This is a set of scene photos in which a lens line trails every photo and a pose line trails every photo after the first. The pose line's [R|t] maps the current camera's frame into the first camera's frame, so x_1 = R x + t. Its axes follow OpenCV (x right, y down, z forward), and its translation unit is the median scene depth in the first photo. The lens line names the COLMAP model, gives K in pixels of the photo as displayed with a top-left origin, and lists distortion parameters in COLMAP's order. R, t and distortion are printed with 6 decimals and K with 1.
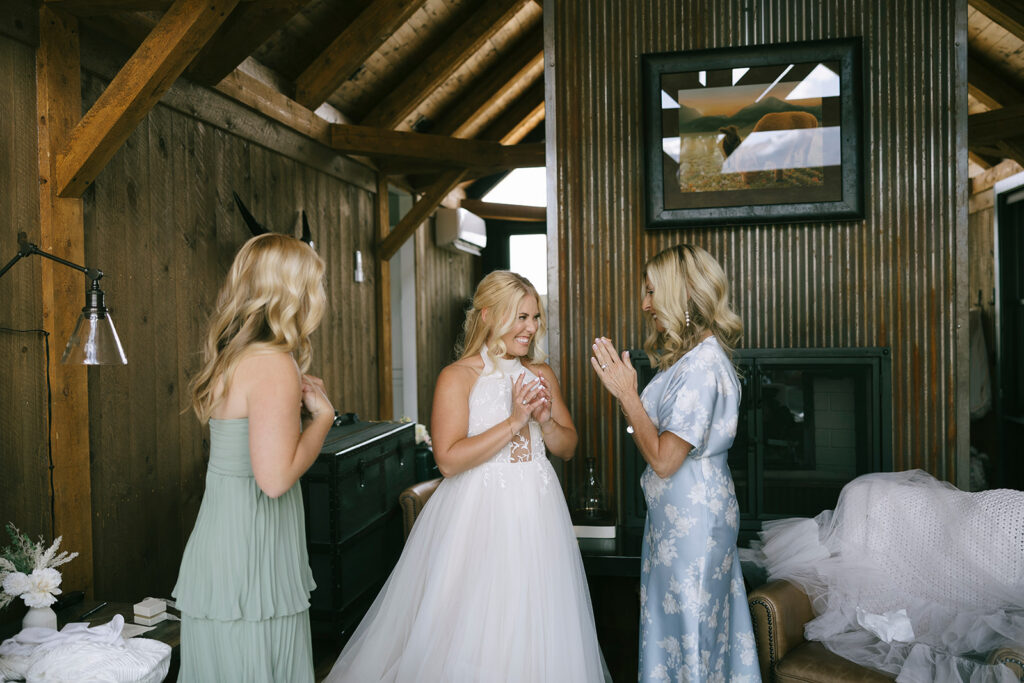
lens RADIAL K [[802.9, 0, 504.9], [0, 802.9, 330.2], [0, 0, 1]] dist [0.002229, -0.005622]
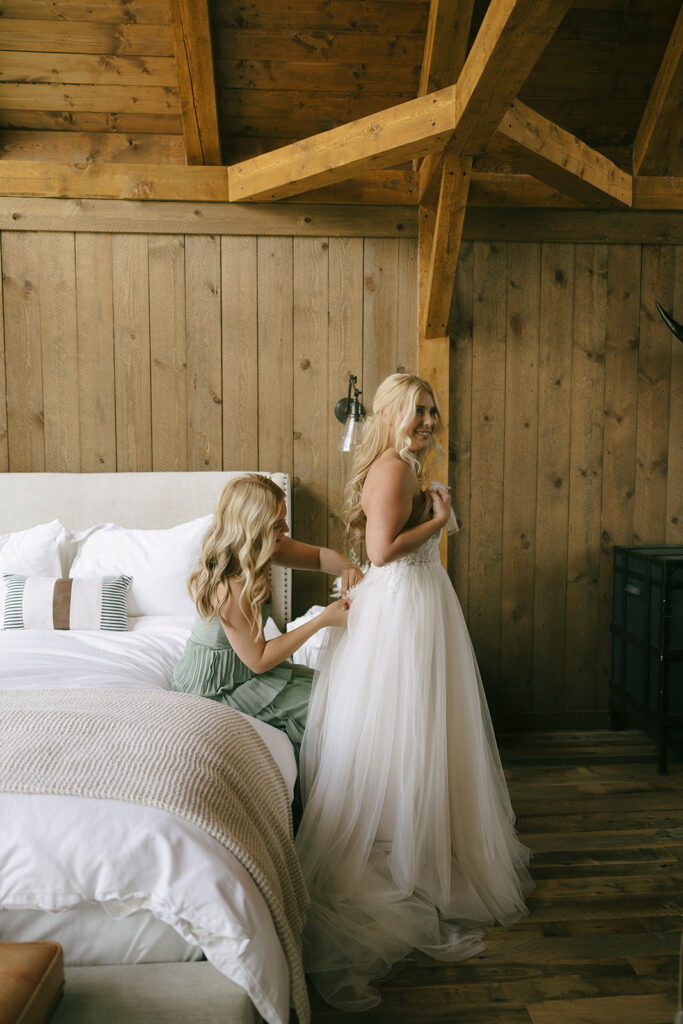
lens RADIAL K [[802.9, 0, 341.5], [0, 802.9, 512.0], [0, 0, 1]] dist [0.002229, -0.005622]
pose [[0.282536, 0.090344, -0.954993, 0.675470], [-0.016785, 0.995868, 0.089245, 0.014718], [0.959110, -0.009185, 0.282885, 0.368588]]
